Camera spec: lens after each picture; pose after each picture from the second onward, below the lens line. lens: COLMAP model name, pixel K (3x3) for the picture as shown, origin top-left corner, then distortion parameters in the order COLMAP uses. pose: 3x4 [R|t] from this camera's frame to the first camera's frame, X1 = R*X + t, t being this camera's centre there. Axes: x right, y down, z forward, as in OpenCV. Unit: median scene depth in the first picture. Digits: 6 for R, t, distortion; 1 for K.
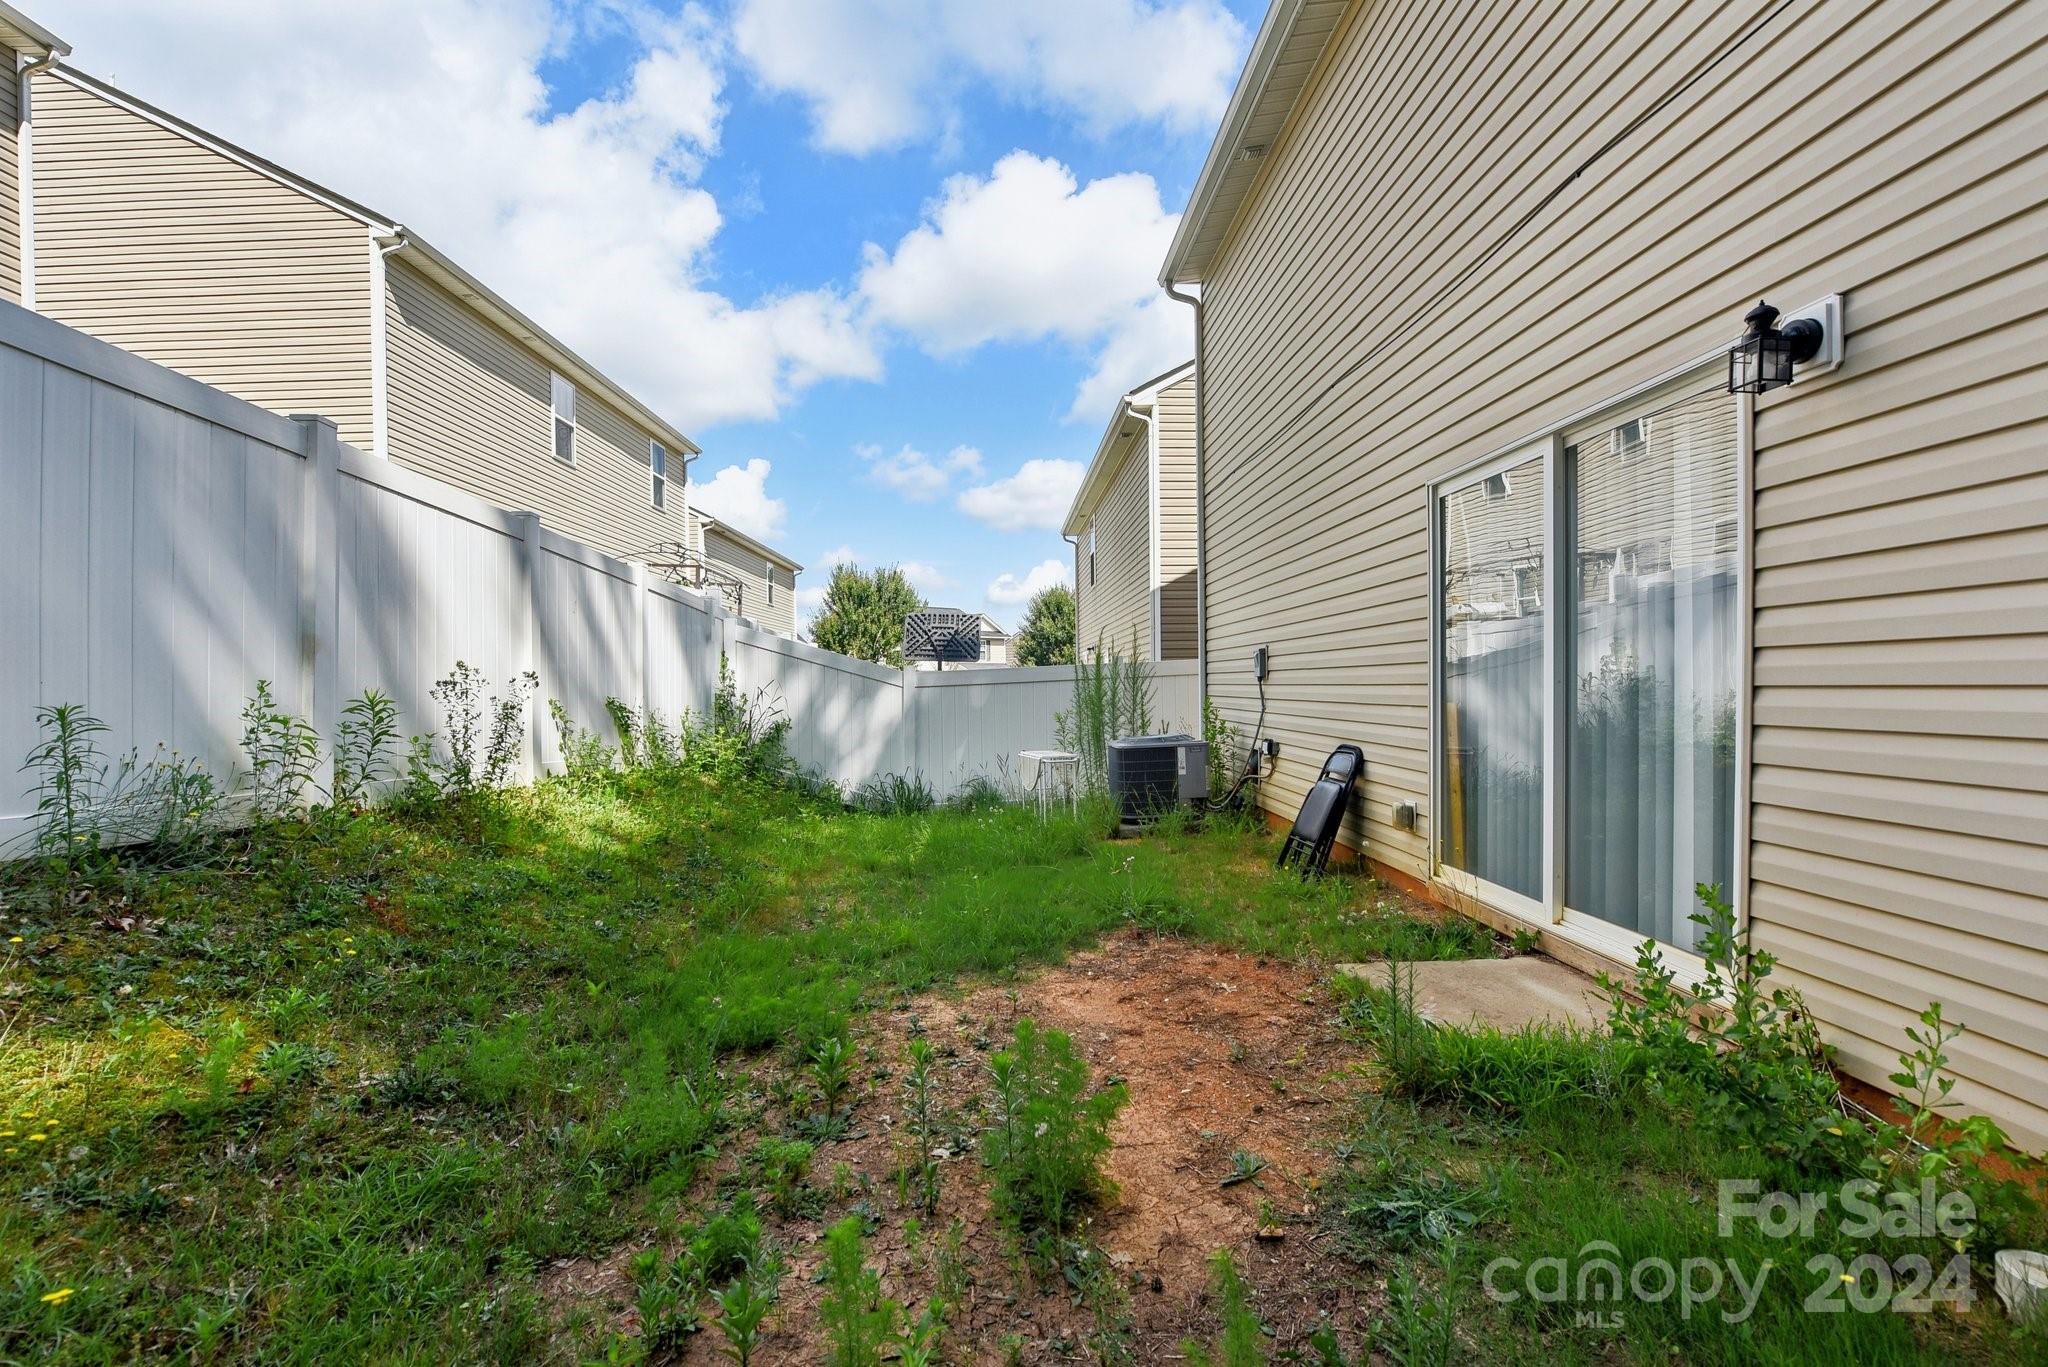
lens RADIAL K [[853.3, 0, 1015.4], [0, 853.3, 712.2], [0, 0, 1]] dist [-0.016196, -0.001138]
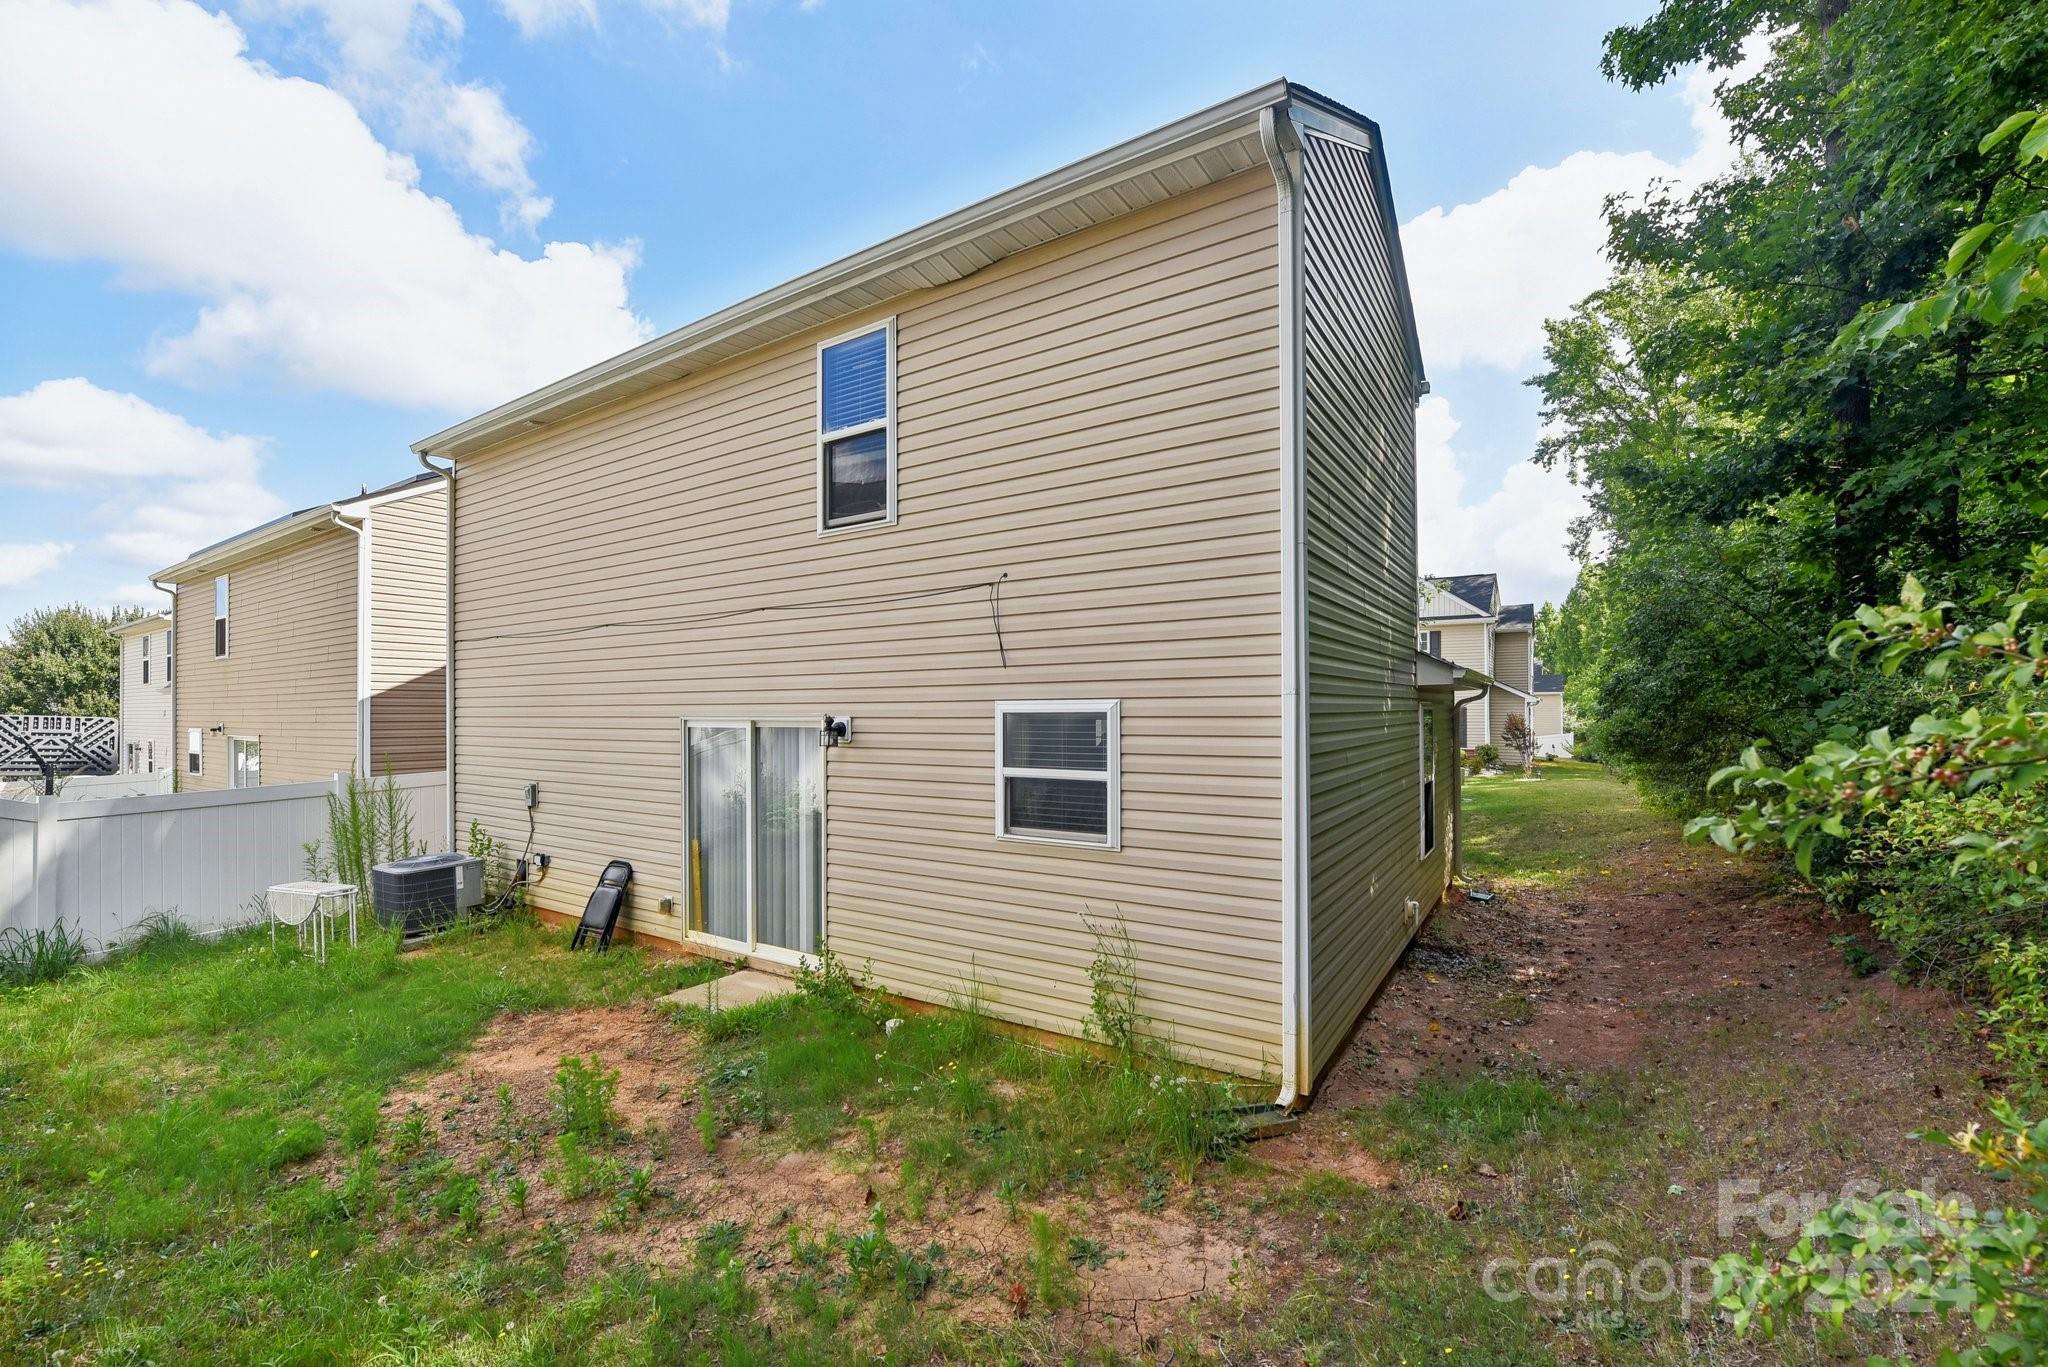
lens RADIAL K [[825.2, 0, 1049.9], [0, 825.2, 713.7], [0, 0, 1]] dist [-0.024995, -0.000191]
pose [[0.548835, 0.013993, 0.835814, -0.489378], [0.019367, 0.999379, -0.029448, -0.194802], [-0.835706, 0.032349, 0.548223, -0.548352]]
